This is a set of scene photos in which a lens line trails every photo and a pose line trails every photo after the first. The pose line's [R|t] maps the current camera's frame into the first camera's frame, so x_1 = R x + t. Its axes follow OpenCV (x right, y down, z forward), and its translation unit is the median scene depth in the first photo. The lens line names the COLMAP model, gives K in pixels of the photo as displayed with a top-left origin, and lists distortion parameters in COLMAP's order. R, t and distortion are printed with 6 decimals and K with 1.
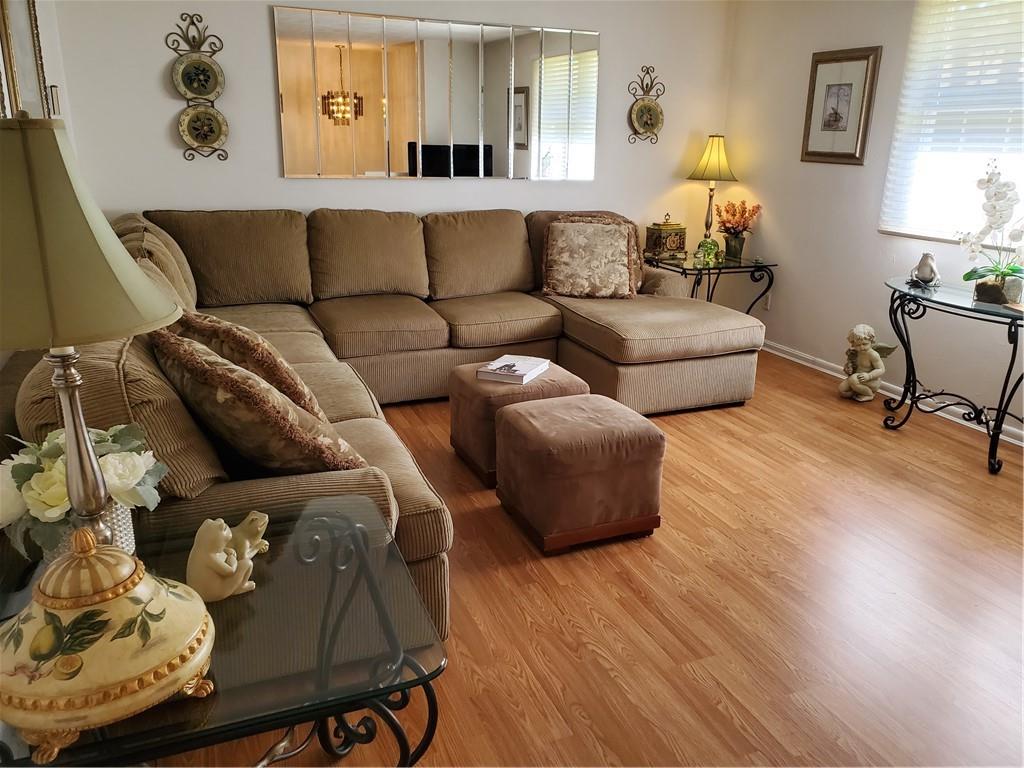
lens RADIAL K [[828.9, 0, 512.0], [0, 828.9, 384.0], [0, 0, 1]] dist [0.011551, 0.004152]
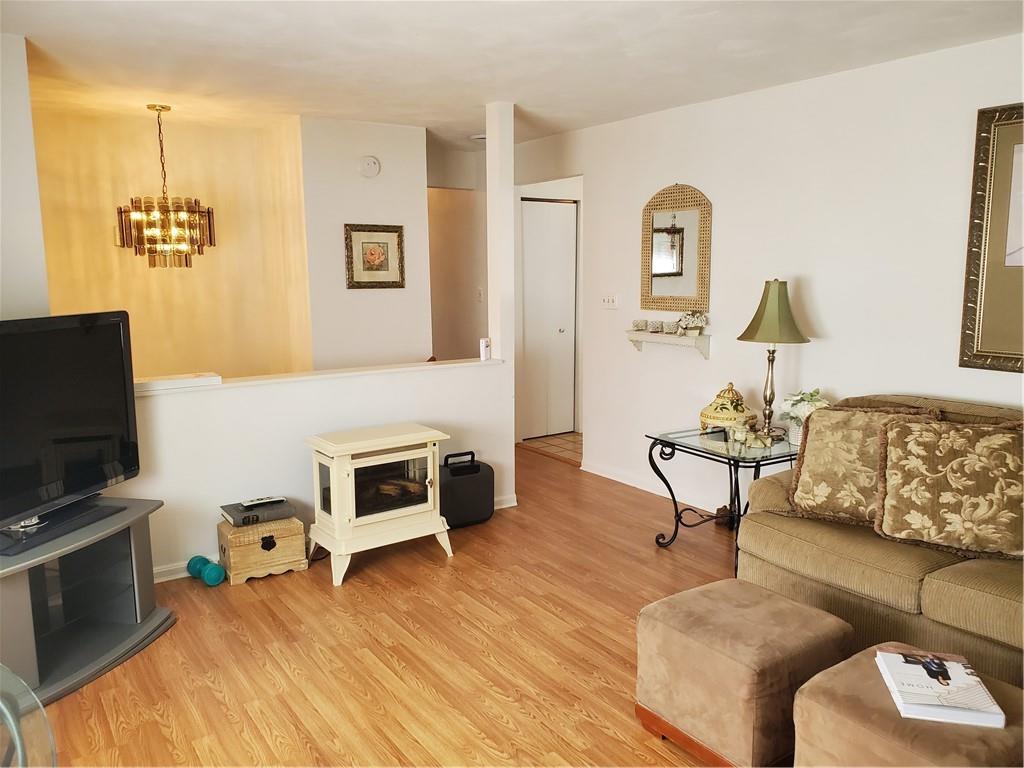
lens RADIAL K [[776.3, 0, 512.0], [0, 776.3, 384.0], [0, 0, 1]] dist [0.006102, 0.001558]
pose [[-0.978629, 0.023345, -0.204304, 0.318783], [-0.067399, 0.902236, 0.425943, -0.335809], [0.194274, 0.430611, -0.881381, 1.053730]]
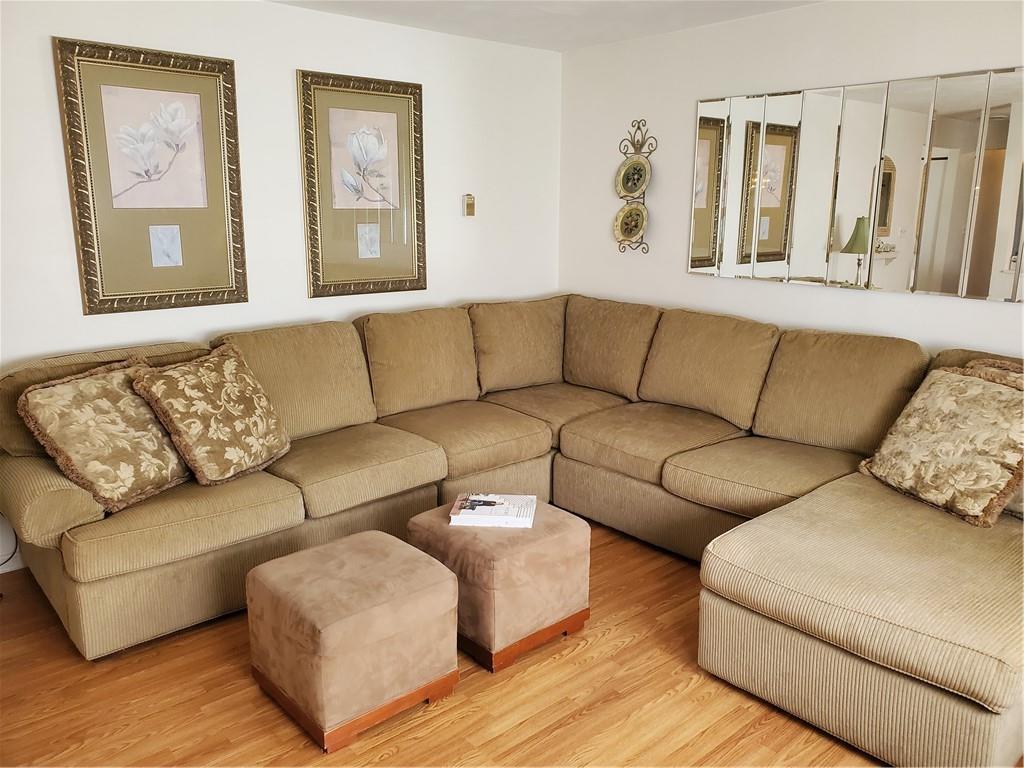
lens RADIAL K [[776.3, 0, 512.0], [0, 776.3, 384.0], [0, 0, 1]] dist [0.006102, 0.001558]
pose [[0.328716, 0.194272, -0.924232, 0.551486], [-0.275194, 0.955851, 0.103041, -0.175481], [0.903446, 0.220471, 0.367666, 0.554479]]
